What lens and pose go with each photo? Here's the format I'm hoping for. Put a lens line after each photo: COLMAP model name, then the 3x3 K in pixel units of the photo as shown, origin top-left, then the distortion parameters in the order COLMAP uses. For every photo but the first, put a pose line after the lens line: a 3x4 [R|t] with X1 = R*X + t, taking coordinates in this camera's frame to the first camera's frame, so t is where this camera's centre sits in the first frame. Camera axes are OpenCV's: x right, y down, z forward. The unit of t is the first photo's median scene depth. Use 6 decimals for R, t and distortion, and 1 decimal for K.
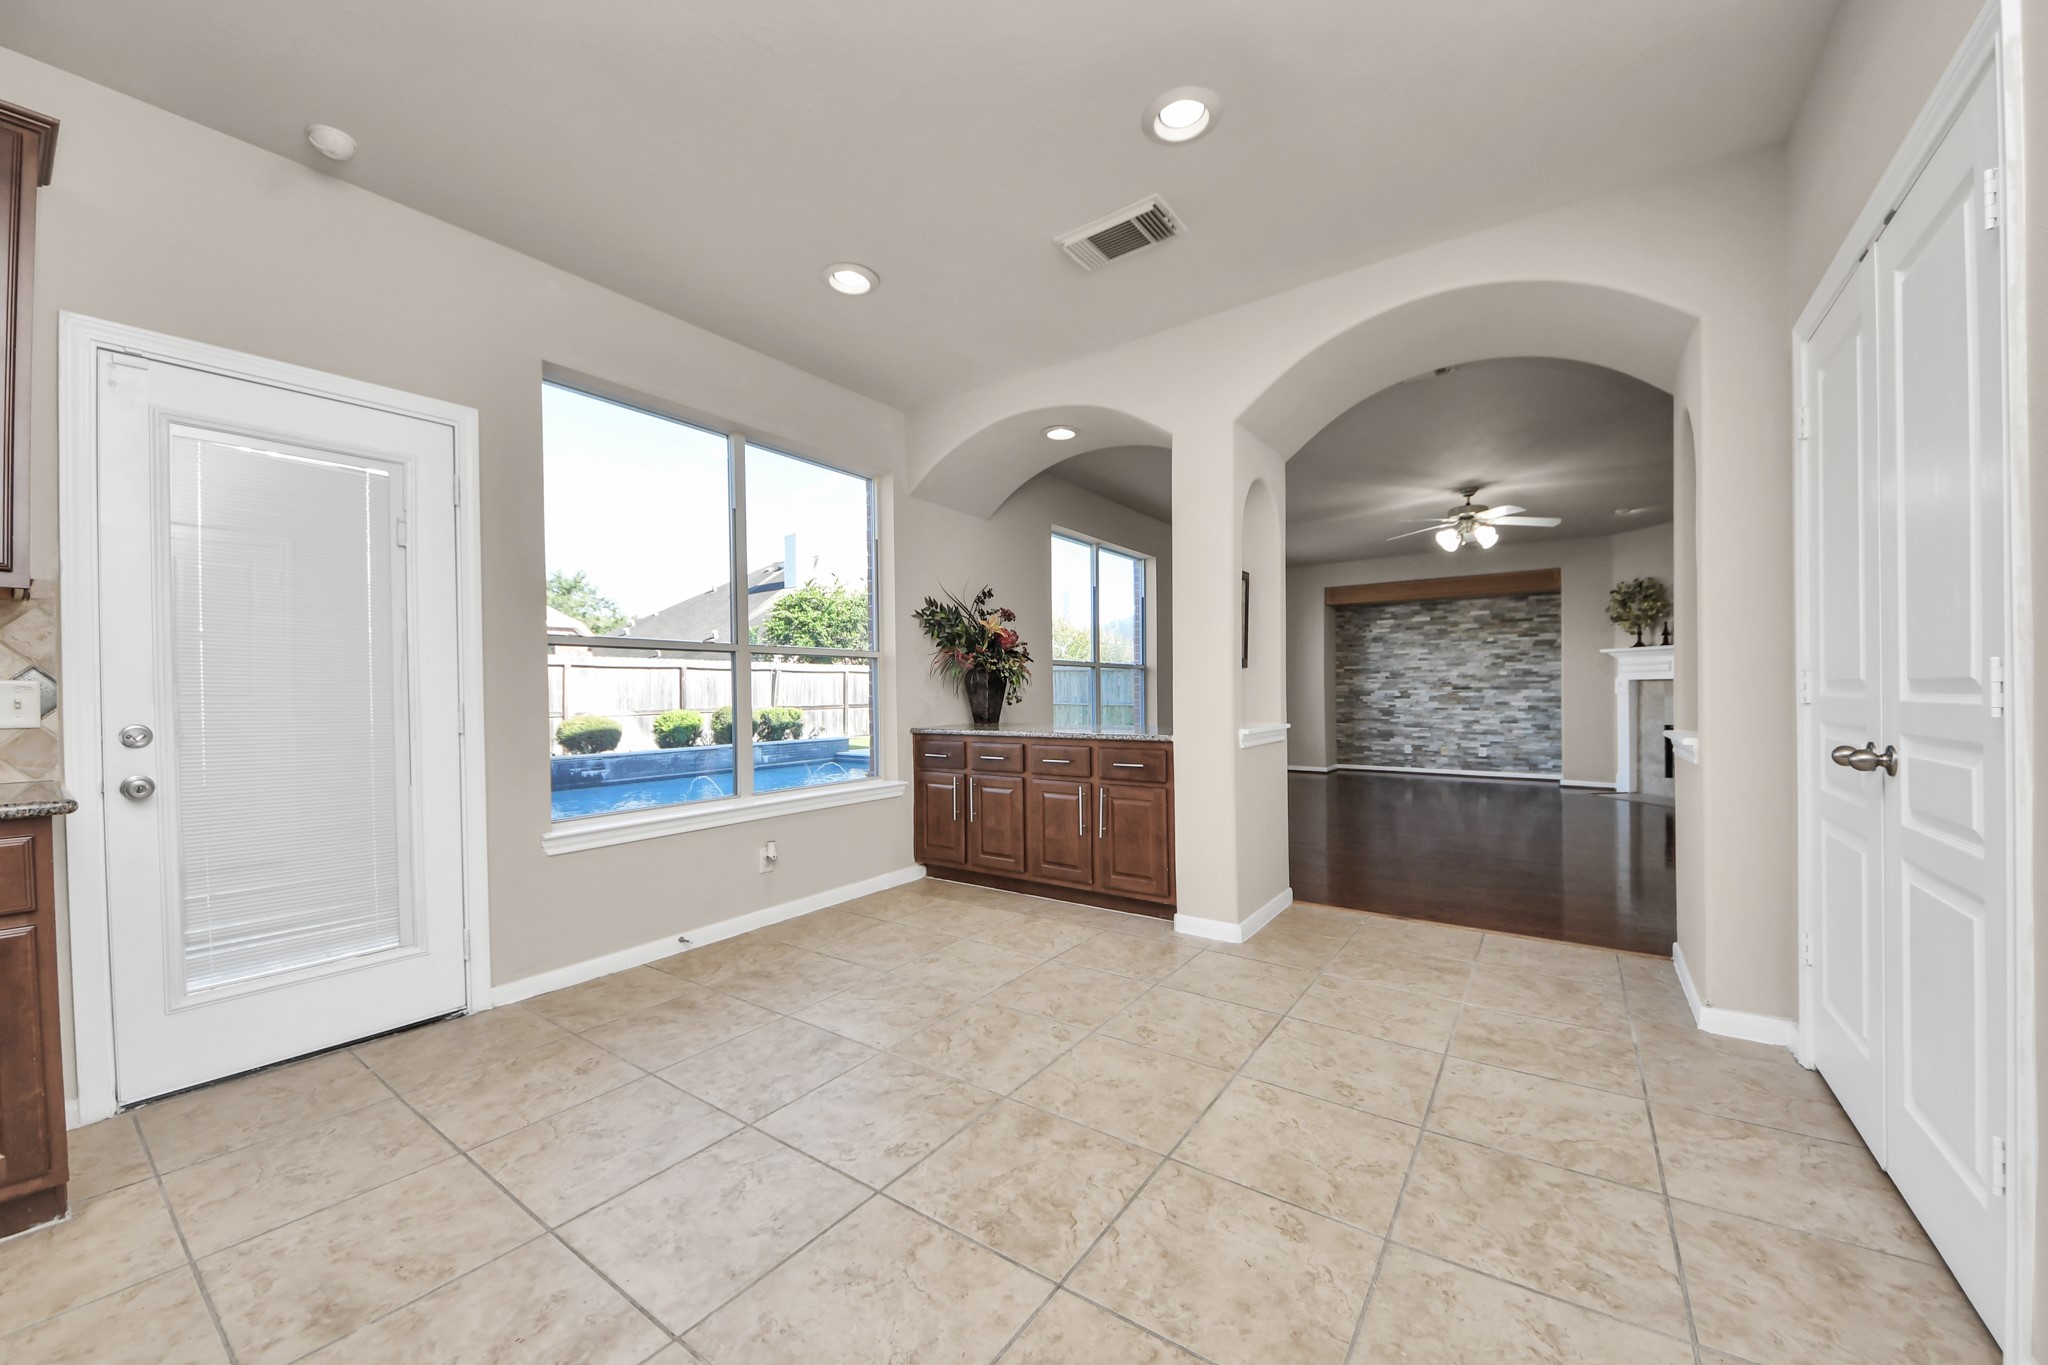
lens RADIAL K [[746.0, 0, 995.3], [0, 746.0, 697.6], [0, 0, 1]] dist [-0.003888, -0.002288]
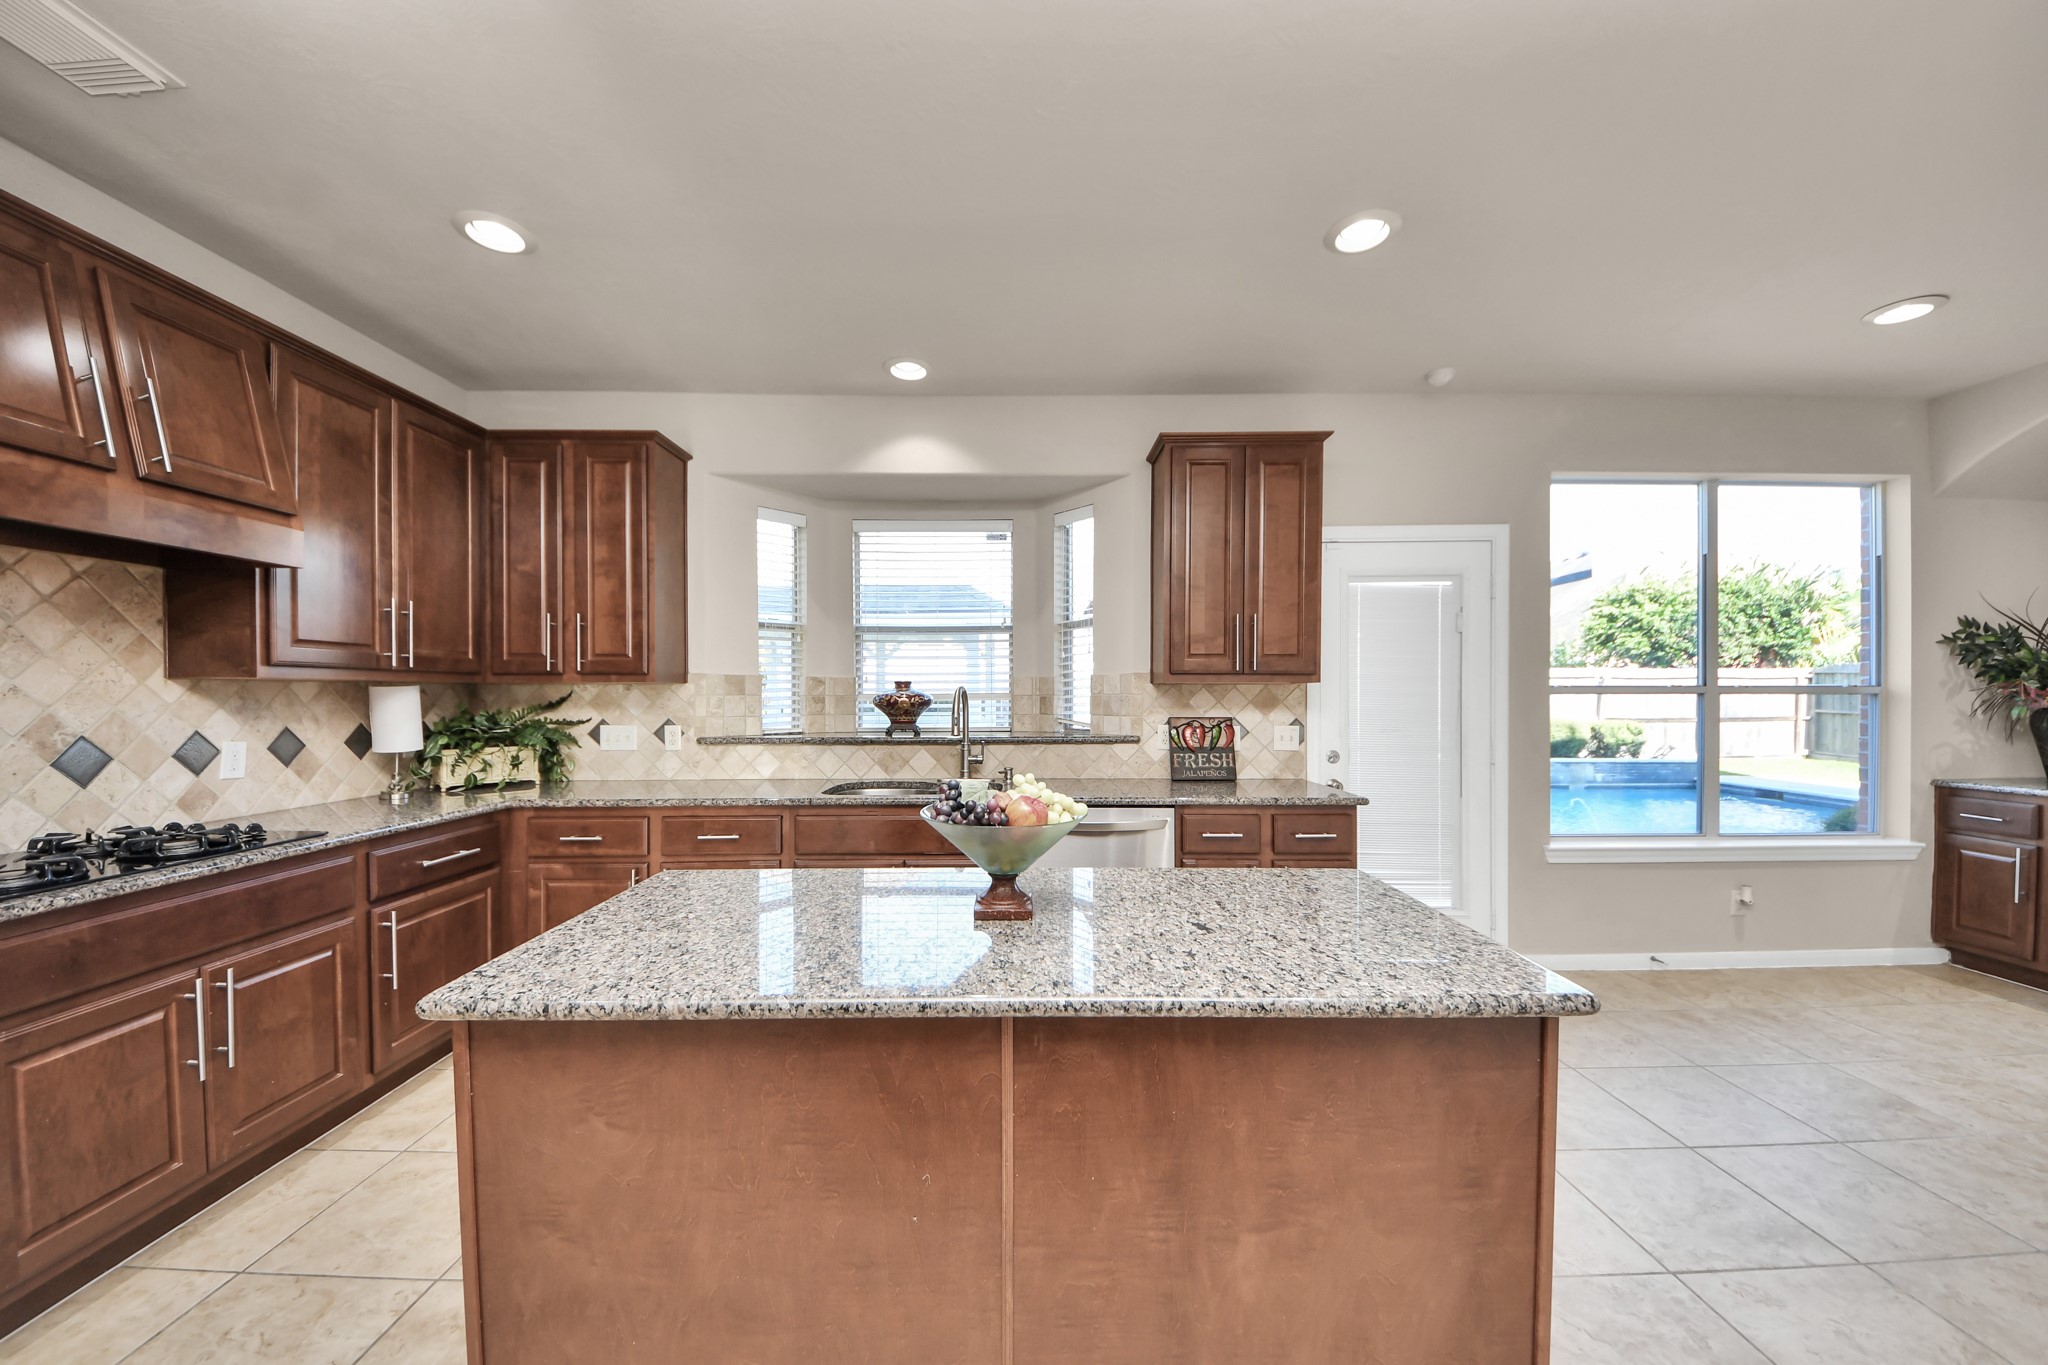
lens RADIAL K [[746.0, 0, 1033.2], [0, 746.0, 702.5], [0, 0, 1]] dist [-0.003888, -0.002288]
pose [[0.624507, 0.024475, -0.780636, -0.097499], [-0.016183, 0.999700, 0.018397, -0.042984], [0.780852, 0.001144, 0.624715, -0.283238]]
